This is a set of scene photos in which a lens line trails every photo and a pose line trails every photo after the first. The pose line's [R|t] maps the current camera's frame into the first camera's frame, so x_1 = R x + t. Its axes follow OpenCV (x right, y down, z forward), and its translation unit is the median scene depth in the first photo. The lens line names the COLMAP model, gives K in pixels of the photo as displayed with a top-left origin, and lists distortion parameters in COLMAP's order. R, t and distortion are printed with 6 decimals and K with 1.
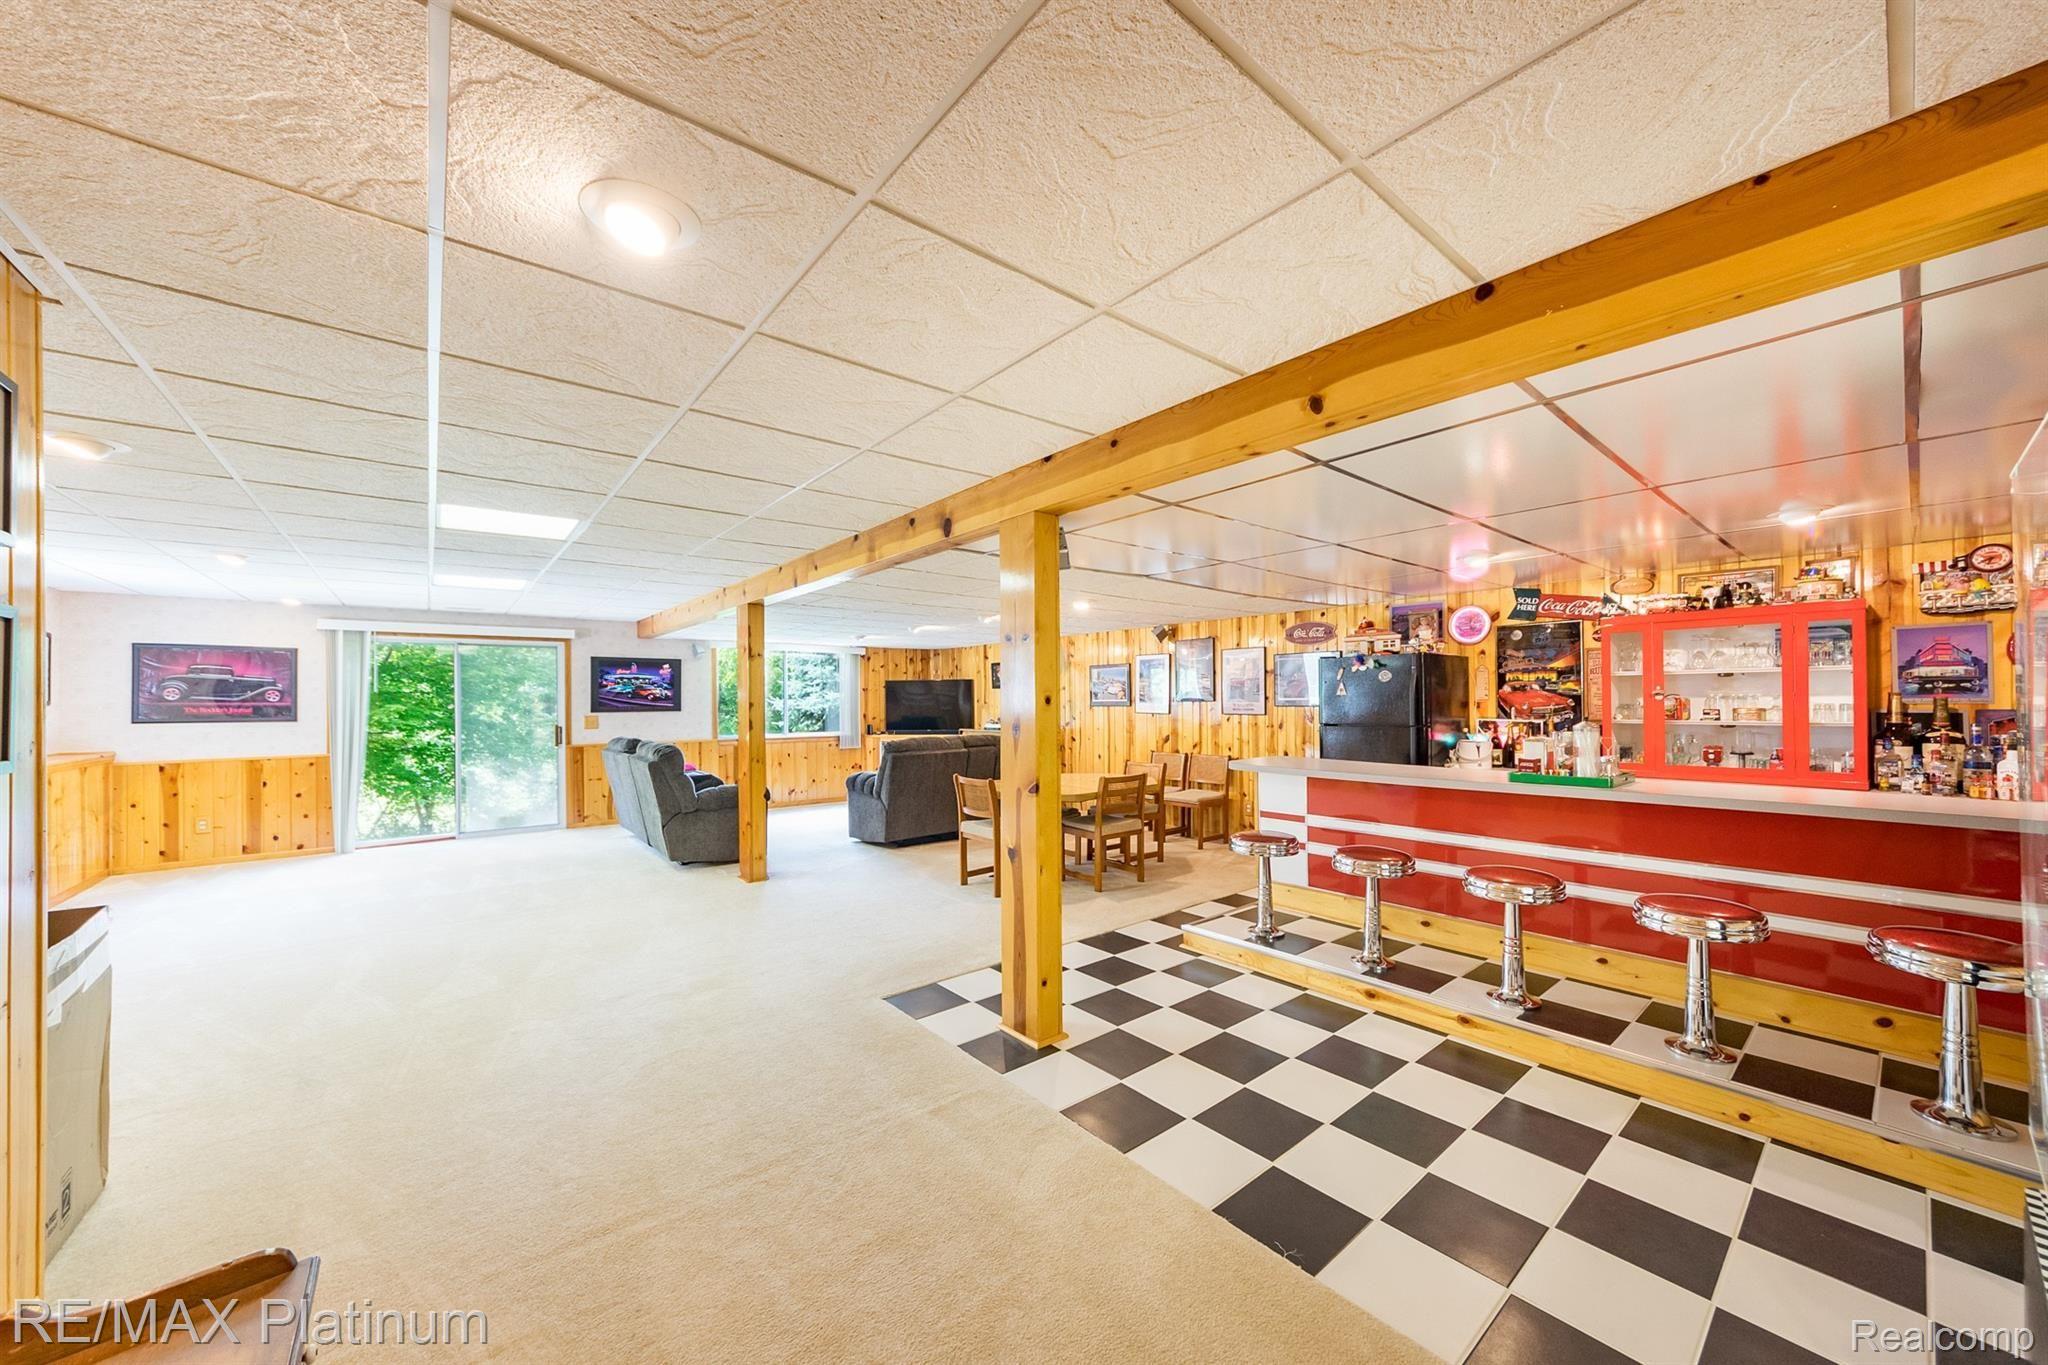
lens RADIAL K [[729.2, 0, 1026.7], [0, 729.2, 691.3], [0, 0, 1]] dist [0.000521, 0.000004]
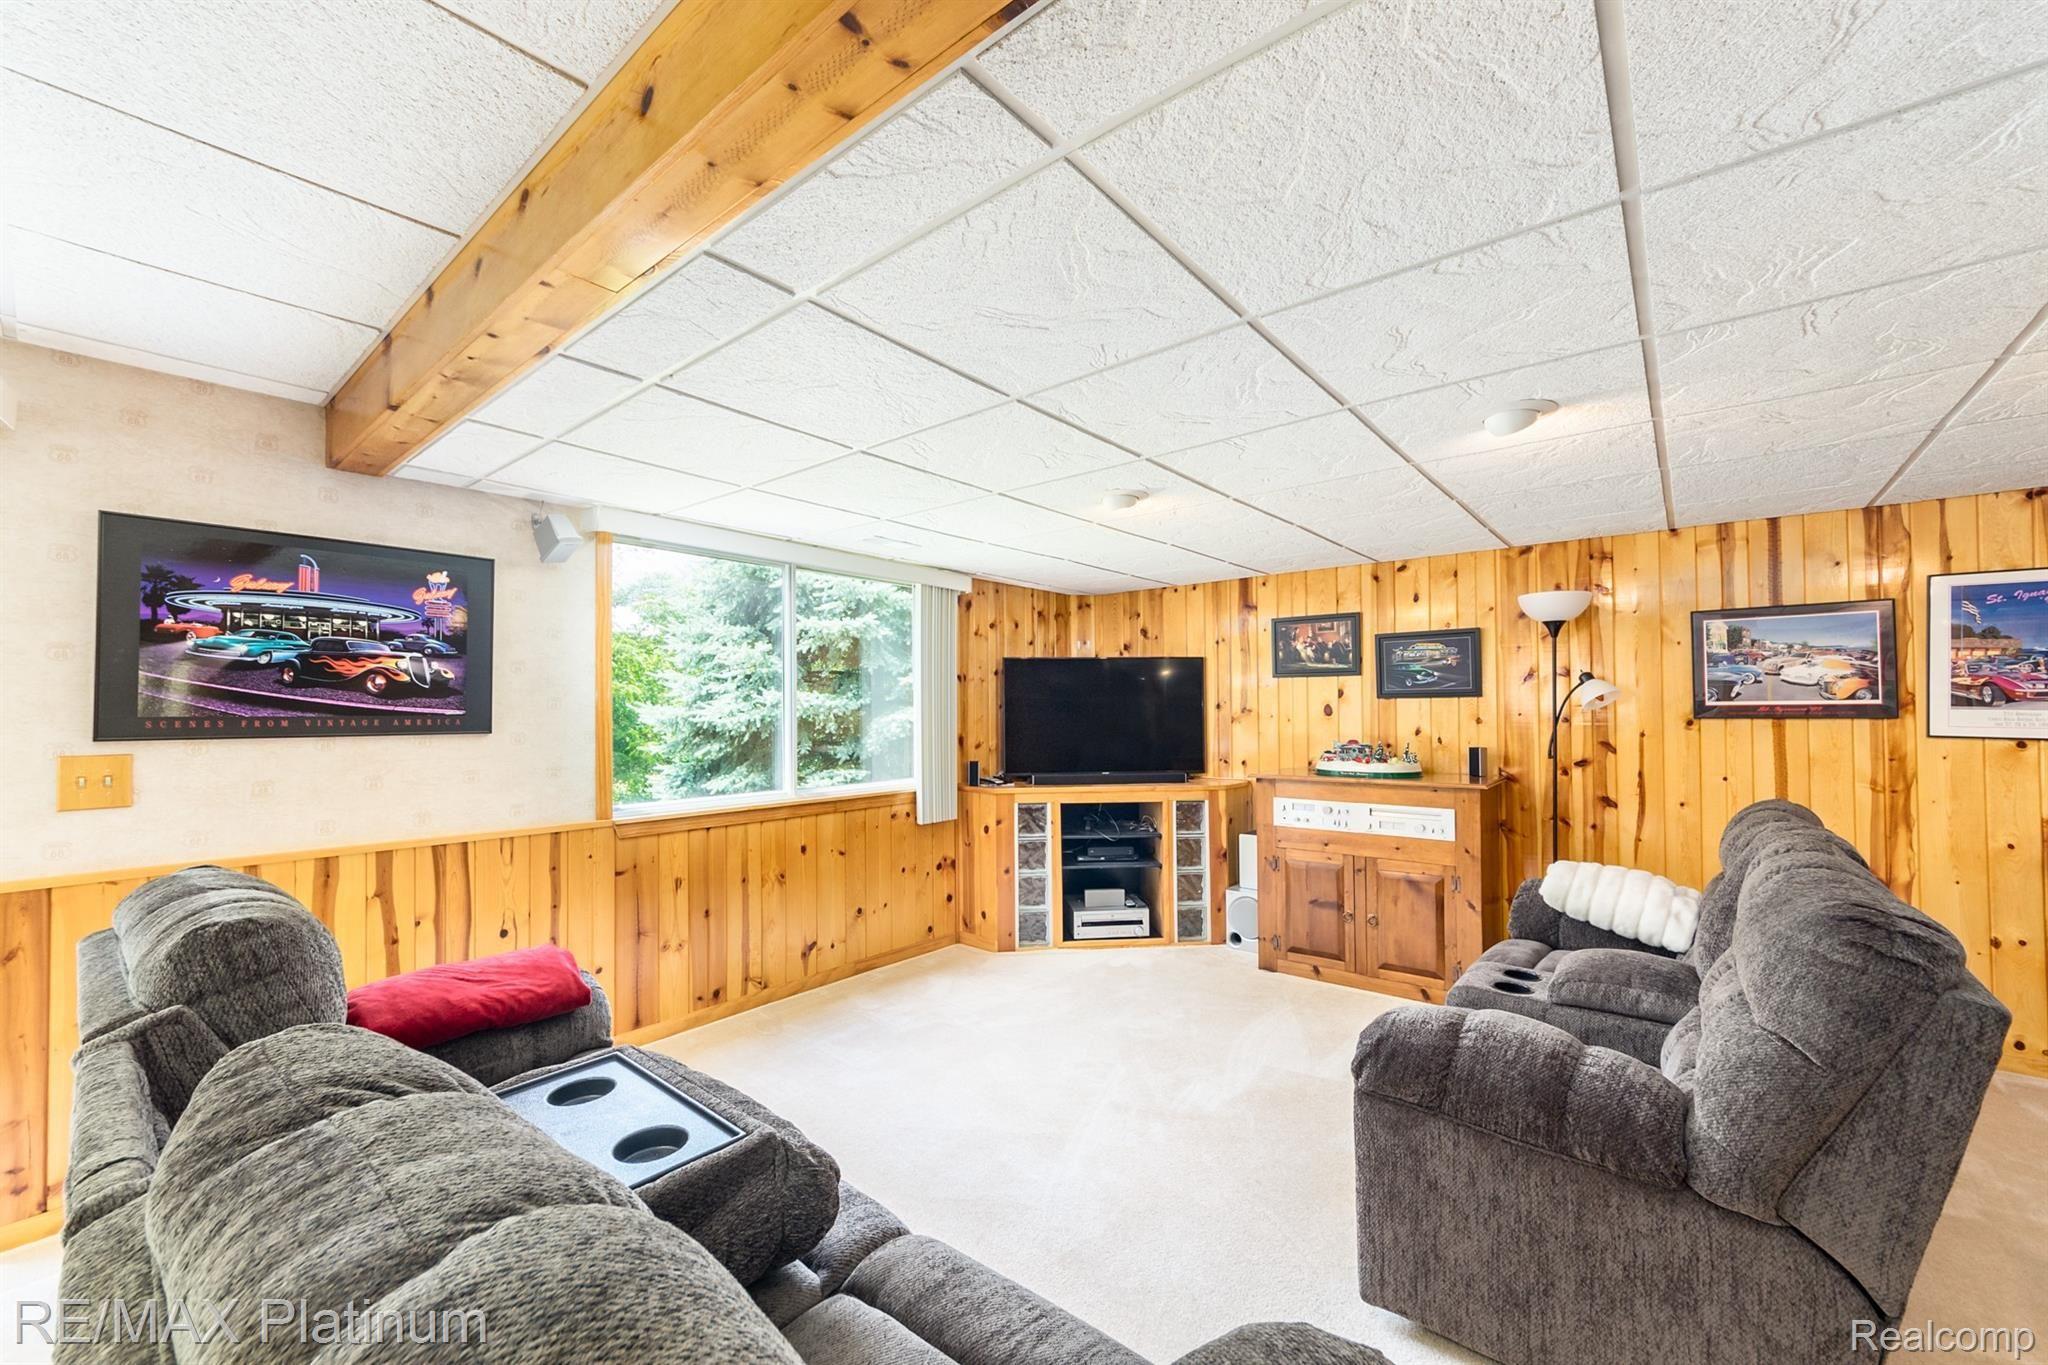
lens RADIAL K [[806.8, 0, 1020.1], [0, 806.8, 691.0], [0, 0, 1]] dist [-0.002271, -0.000031]
pose [[0.982817, 0.007194, 0.184443, -0.289148], [-0.004576, 0.999883, -0.014619, 0.012350], [-0.184526, 0.013524, 0.982735, 0.570585]]
